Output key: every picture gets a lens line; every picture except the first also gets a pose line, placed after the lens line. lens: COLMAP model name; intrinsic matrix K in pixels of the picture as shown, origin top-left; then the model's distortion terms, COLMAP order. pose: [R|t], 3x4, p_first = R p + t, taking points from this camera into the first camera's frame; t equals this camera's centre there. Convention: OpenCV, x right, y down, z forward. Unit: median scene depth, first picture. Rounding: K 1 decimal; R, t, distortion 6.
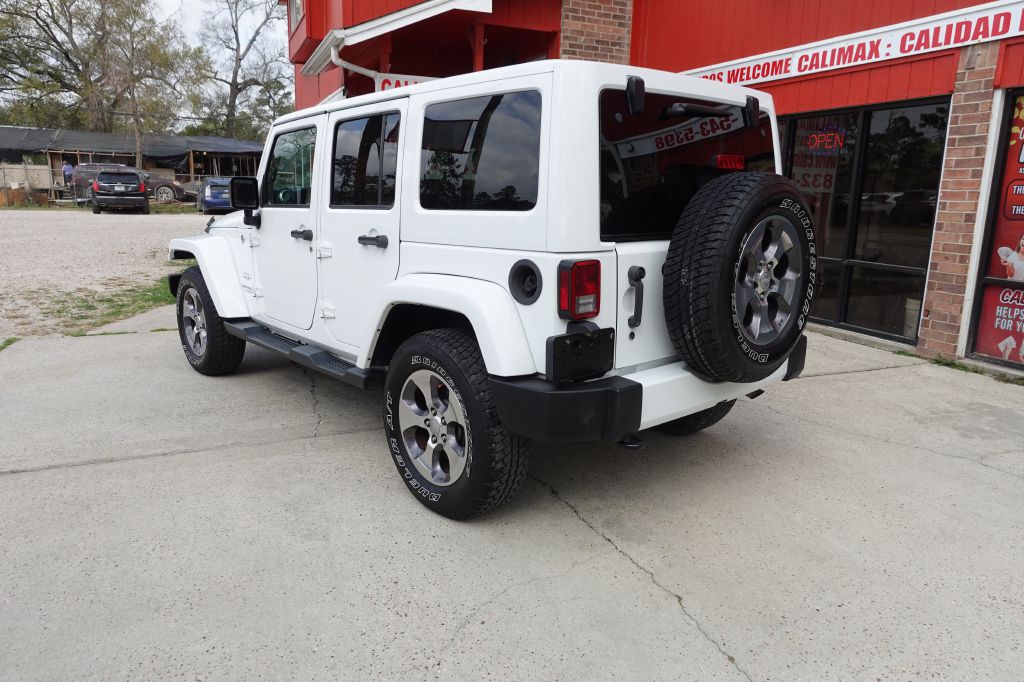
lens RADIAL K [[704.4, 0, 516.1], [0, 704.4, 341.2], [0, 0, 1]] dist [0.003506, -0.000860]
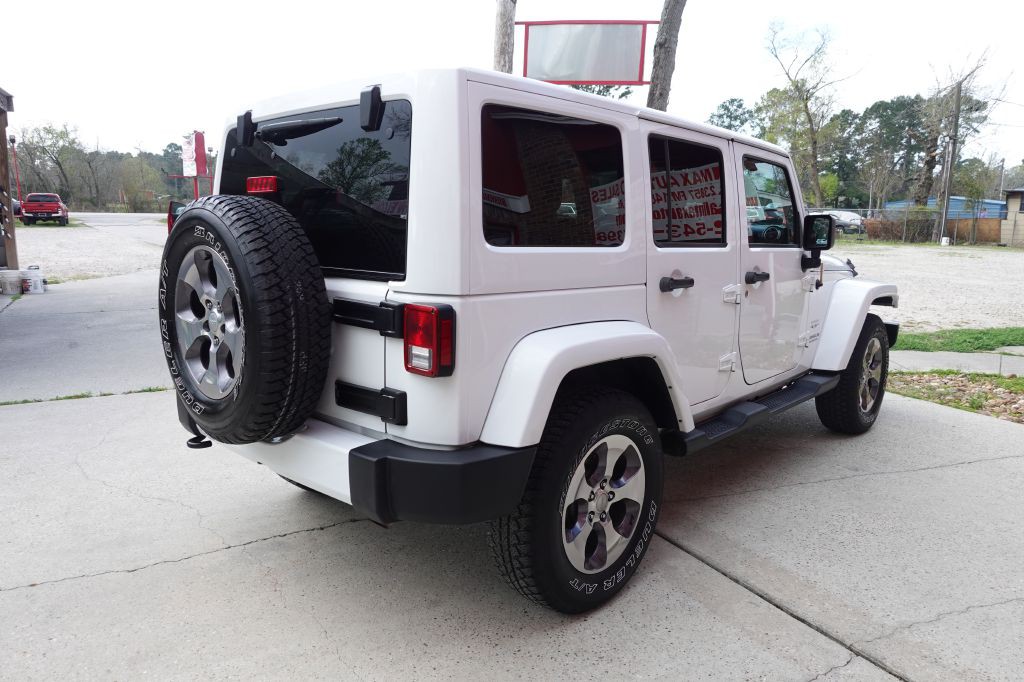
lens RADIAL K [[704.4, 0, 511.6], [0, 704.4, 341.8], [0, 0, 1]] dist [0.003506, -0.000860]
pose [[0.095084, 0.161440, -0.982291, 0.618788], [-0.223504, 0.965031, 0.136969, -0.131351], [0.970054, 0.206523, 0.127842, 0.631861]]
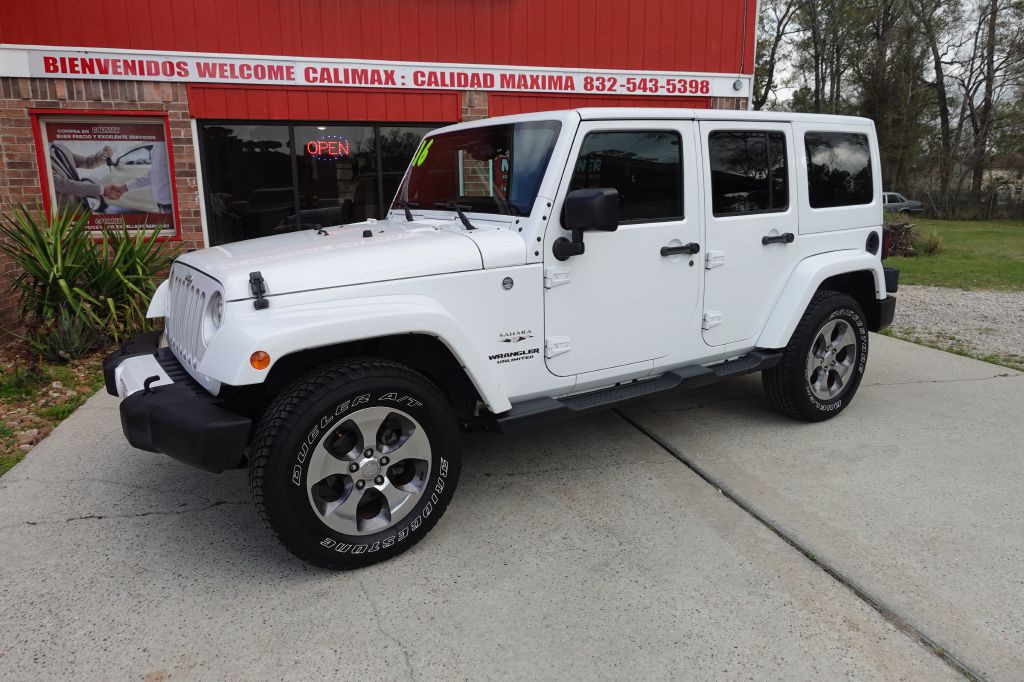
lens RADIAL K [[704.4, 0, 511.5], [0, 704.4, 343.4], [0, 0, 1]] dist [0.003506, -0.000860]
pose [[0.132814, -0.228837, 0.964362, -0.878455], [0.223474, 0.954841, 0.195800, -0.186440], [-0.965619, 0.189505, 0.177955, 0.760149]]
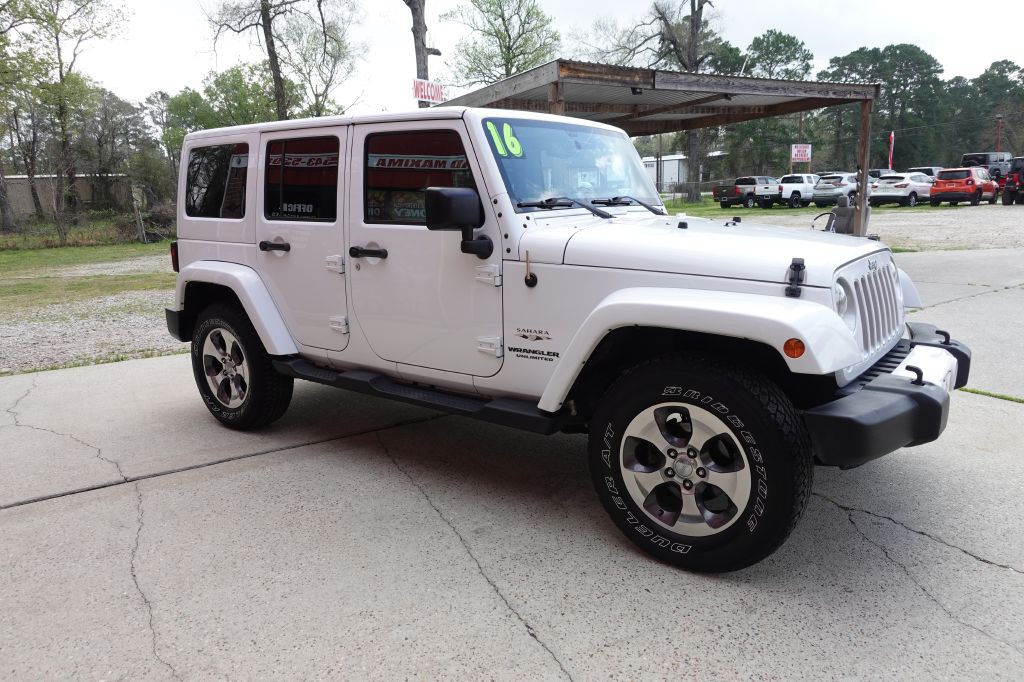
lens RADIAL K [[704.4, 0, 516.5], [0, 704.4, 342.7], [0, 0, 1]] dist [0.003506, -0.000860]
pose [[-0.980310, 0.053492, -0.190081, 0.009988], [-0.027887, 0.915459, 0.401444, -0.336885], [0.195486, 0.398840, -0.895942, 1.547926]]
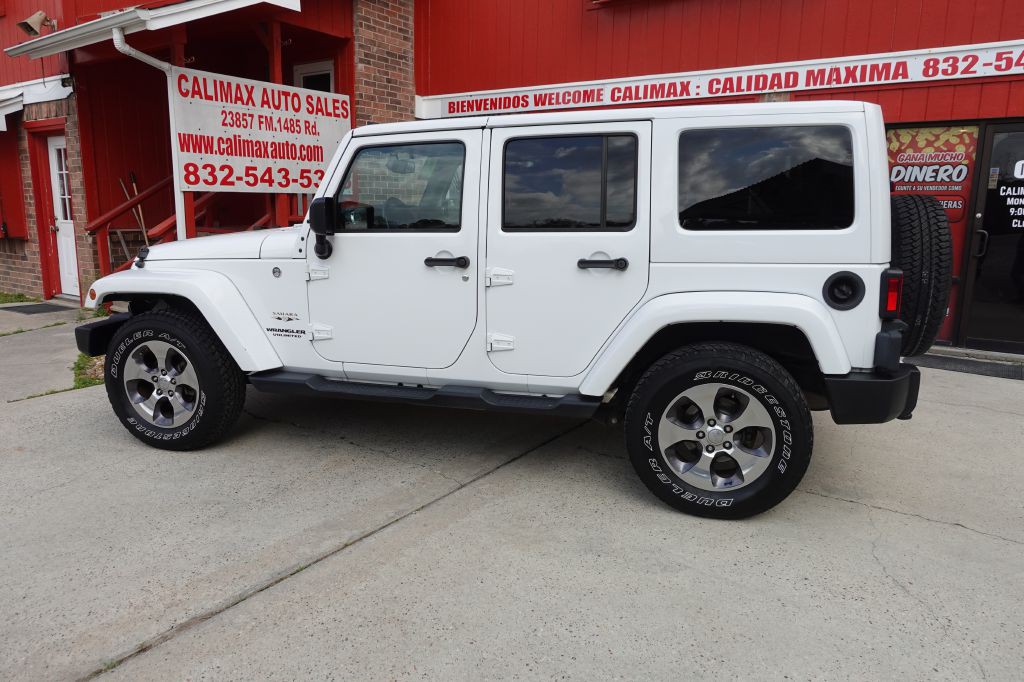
lens RADIAL K [[704.4, 0, 513.9], [0, 704.4, 342.1], [0, 0, 1]] dist [0.003506, -0.000860]
pose [[0.845275, -0.112757, 0.522299, -0.503231], [0.118219, 0.992721, 0.022993, -0.043630], [-0.521090, 0.042310, 0.852452, 0.142880]]
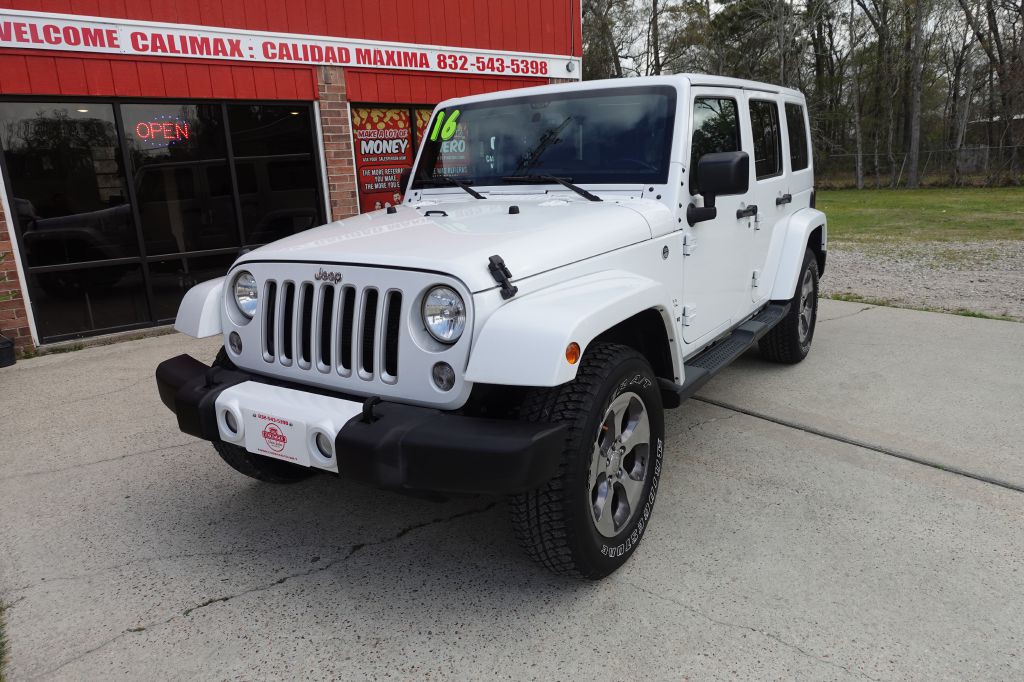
lens RADIAL K [[704.4, 0, 511.2], [0, 704.4, 343.9], [0, 0, 1]] dist [0.003506, -0.000860]
pose [[-0.261722, -0.235599, 0.935946, -0.822352], [0.246468, 0.921280, 0.300828, -0.250572], [-0.933143, 0.309414, -0.183051, 1.084659]]
